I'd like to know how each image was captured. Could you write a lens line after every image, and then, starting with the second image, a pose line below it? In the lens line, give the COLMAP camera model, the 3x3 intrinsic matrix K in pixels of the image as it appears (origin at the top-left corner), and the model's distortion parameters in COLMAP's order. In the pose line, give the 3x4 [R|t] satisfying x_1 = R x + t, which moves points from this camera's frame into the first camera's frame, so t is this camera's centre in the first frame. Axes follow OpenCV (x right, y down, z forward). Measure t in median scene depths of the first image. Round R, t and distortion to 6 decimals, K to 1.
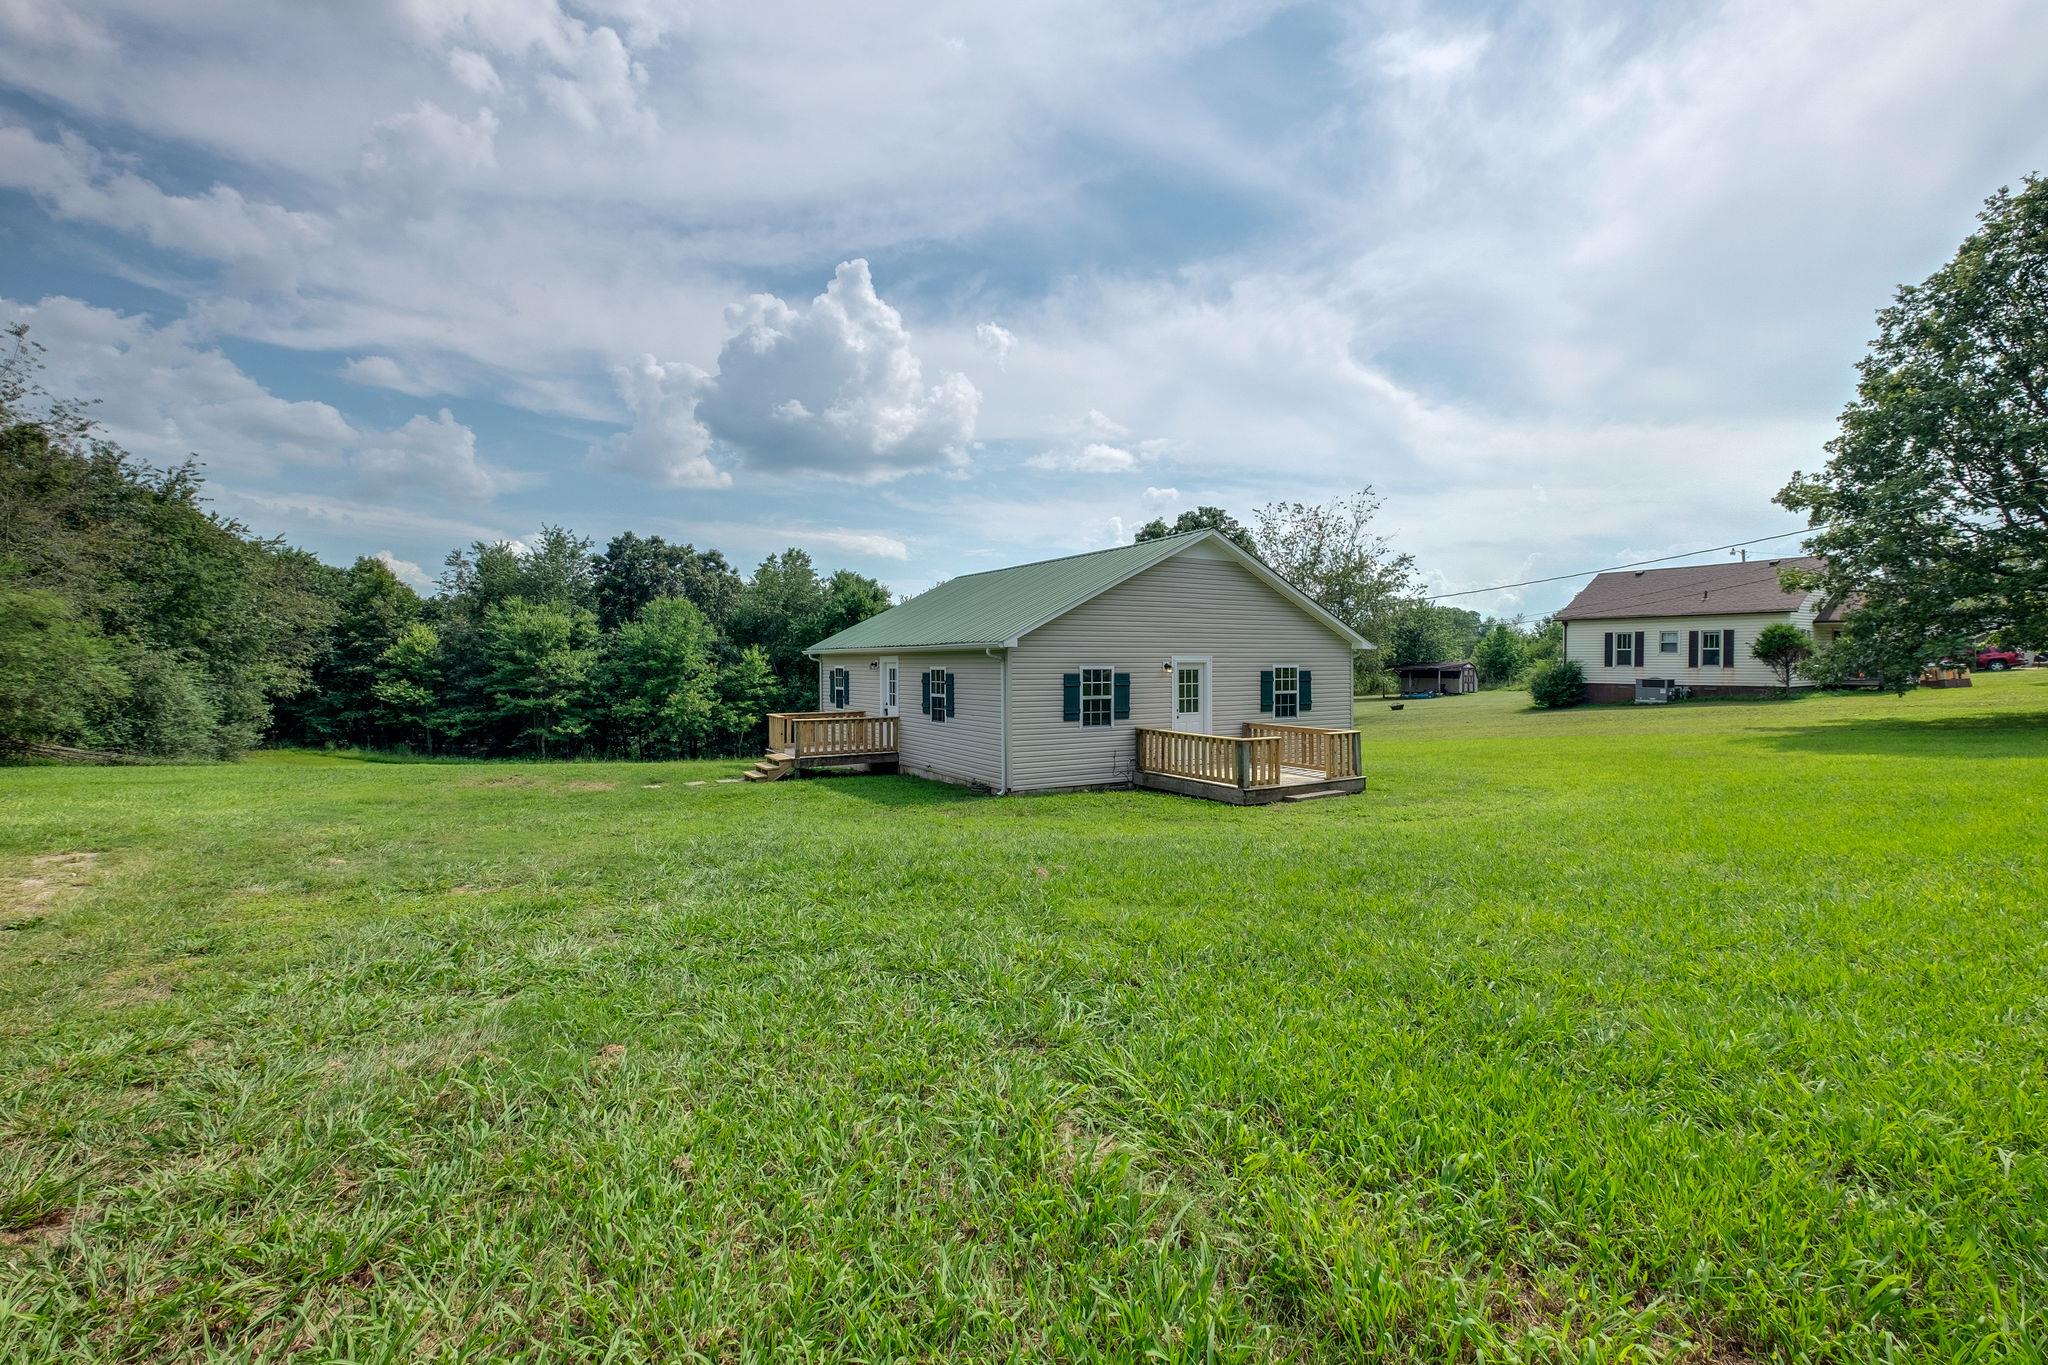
lens RADIAL K [[908.3, 0, 1019.3], [0, 908.3, 665.9], [0, 0, 1]] dist [0.006736, 0.000356]
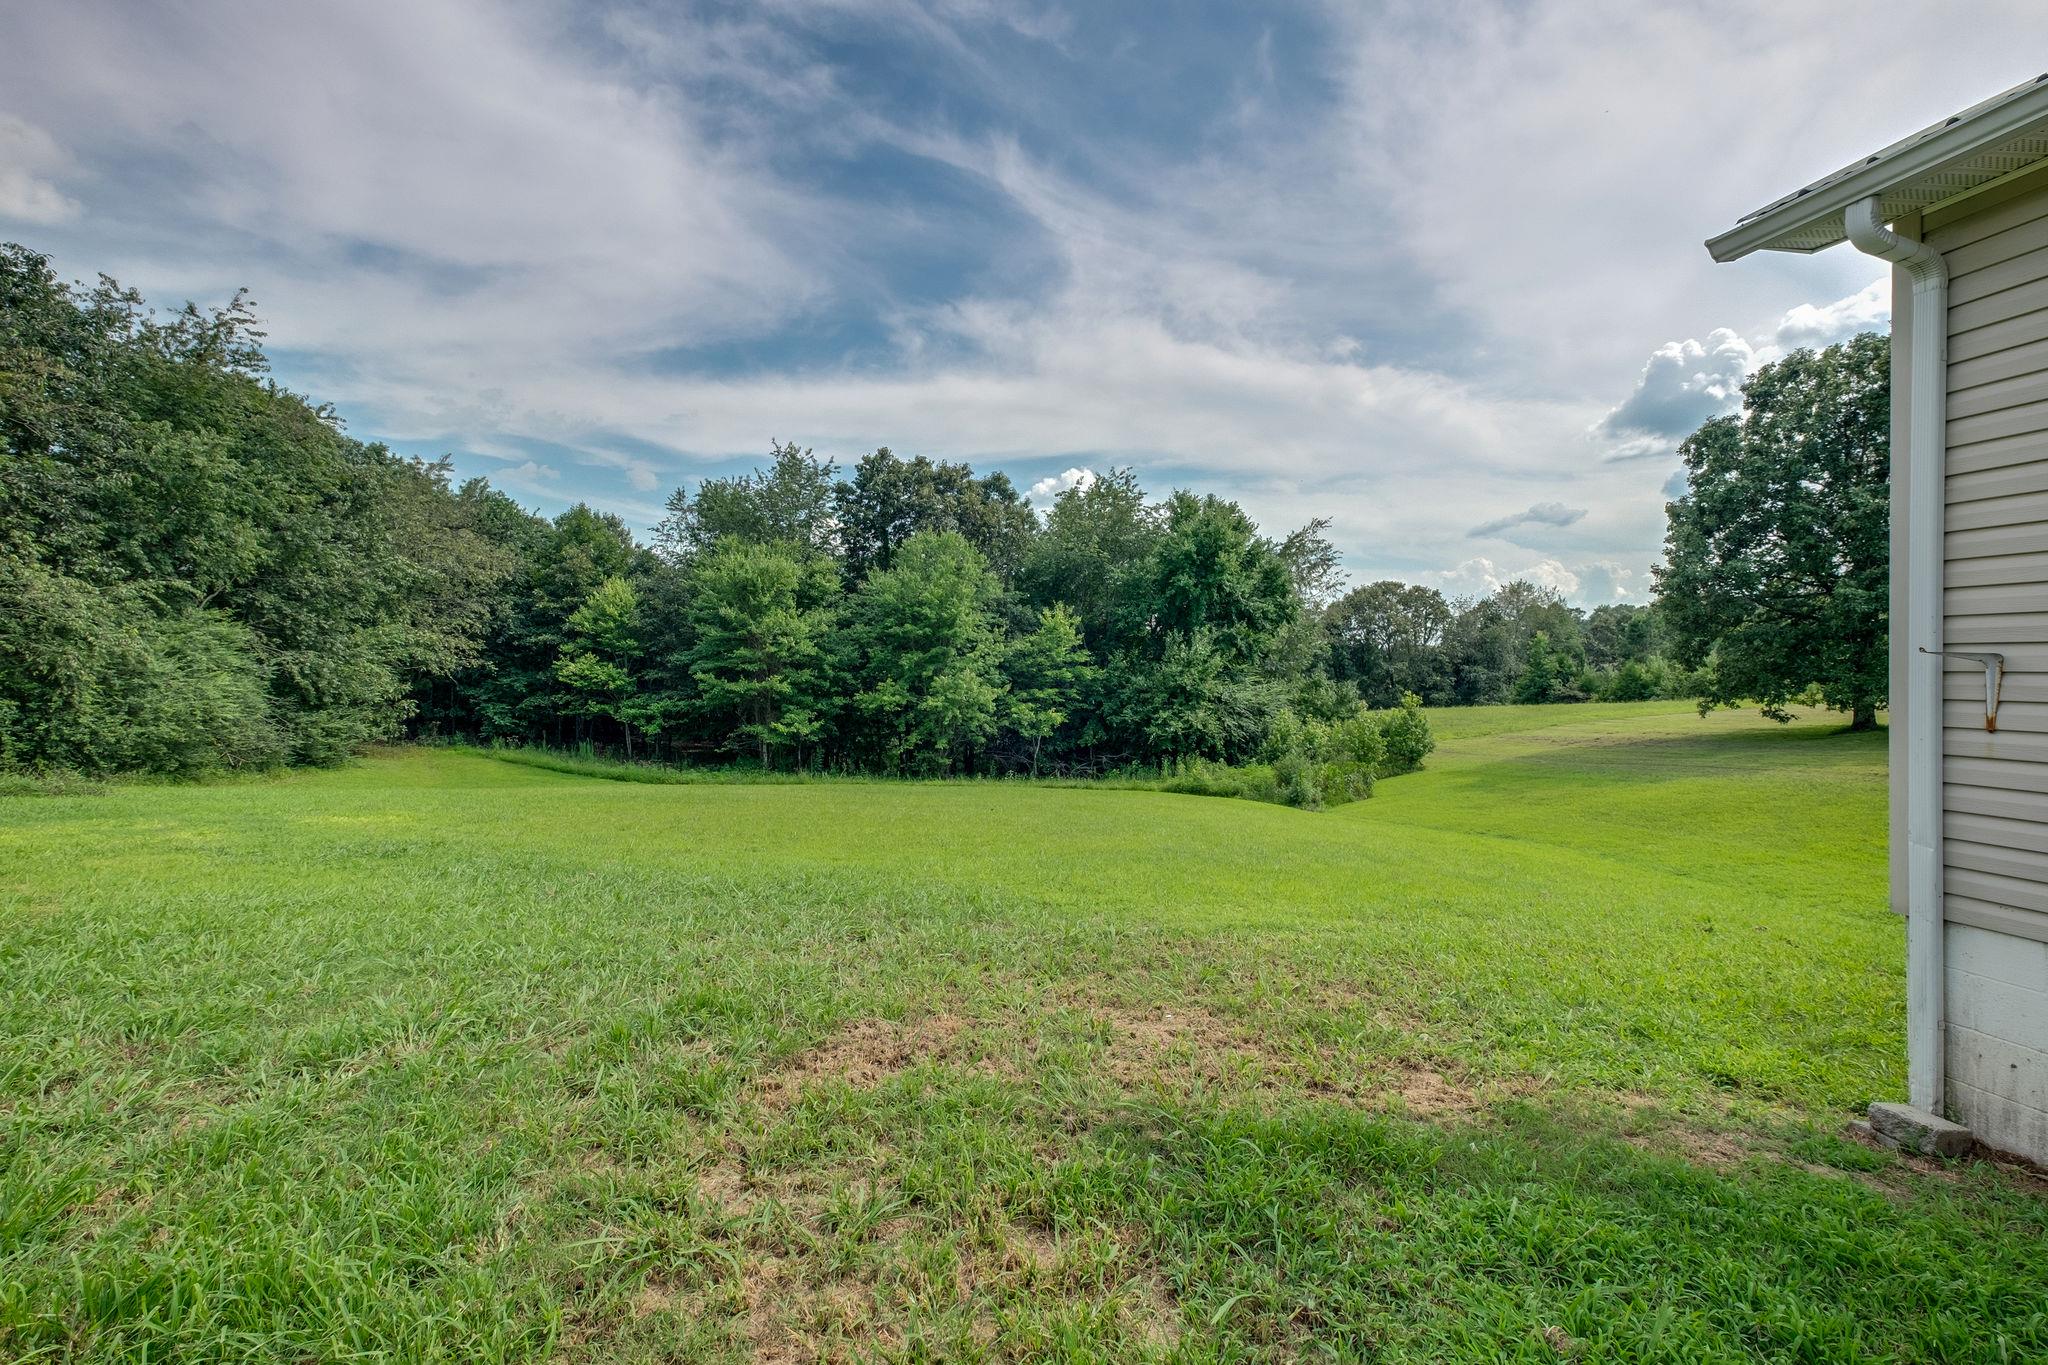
lens RADIAL K [[908.3, 0, 1011.4], [0, 908.3, 666.8], [0, 0, 1]] dist [0.006736, 0.000356]
pose [[0.954833, 0.000412, -0.297144, -0.146429], [-0.000194, 1.000000, 0.000763, 0.025255], [0.297144, -0.000671, 0.954833, 0.415640]]
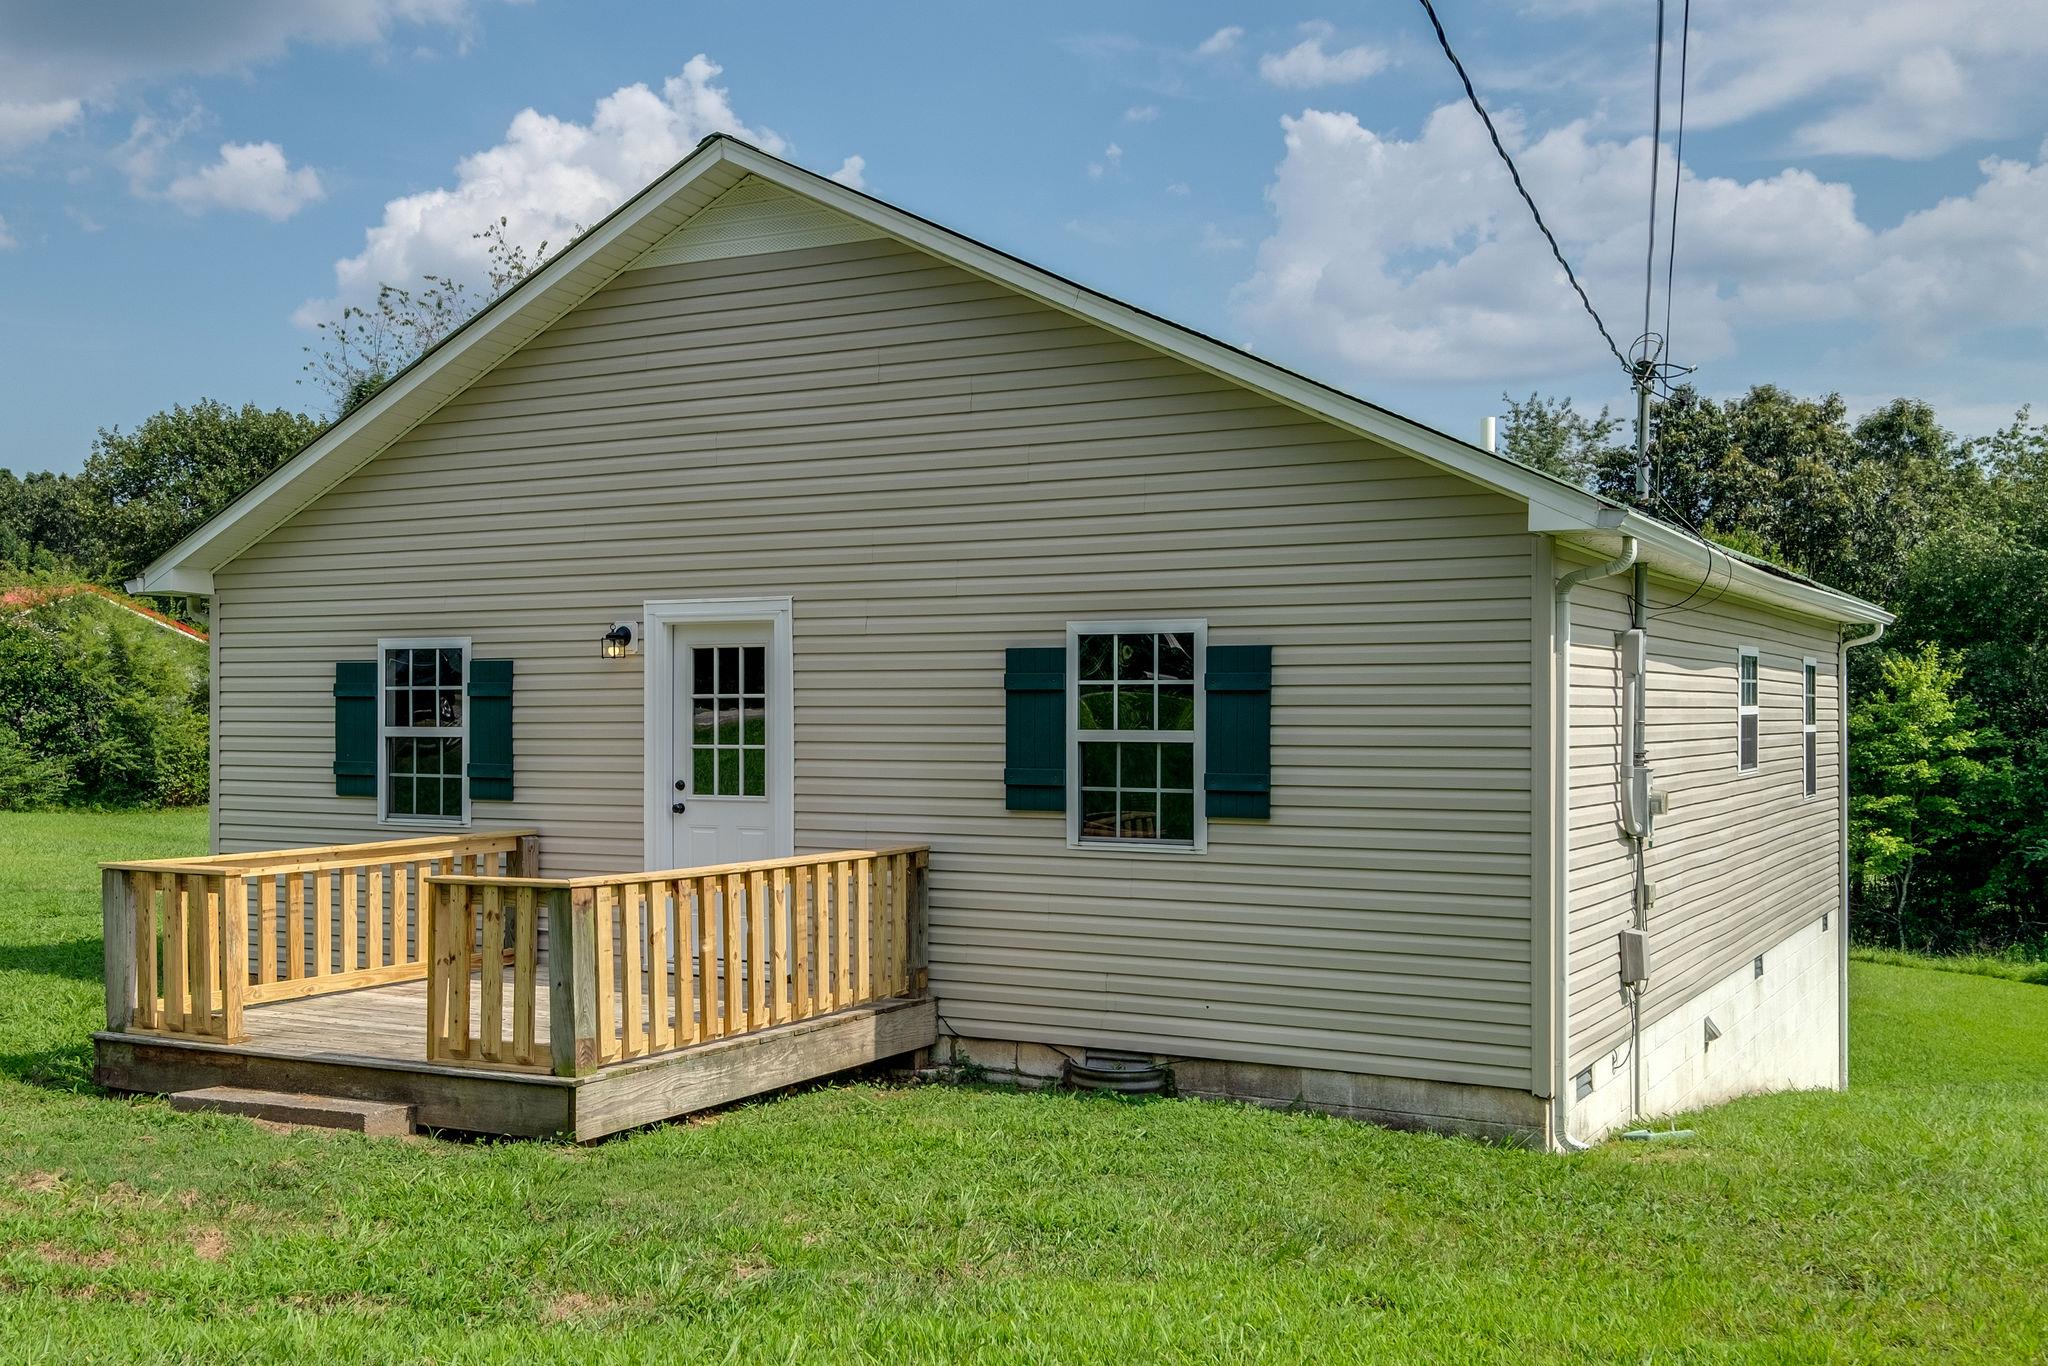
lens RADIAL K [[2069.5, 0, 966.7], [0, 2069.5, 722.8], [0, 0, 1]] dist [0.051600, 0.000000]
pose [[0.499542, 0.006154, -0.866268, 0.286258], [-0.006525, 0.999973, 0.003341, 0.009195], [0.866265, 0.003984, 0.499569, 0.265106]]
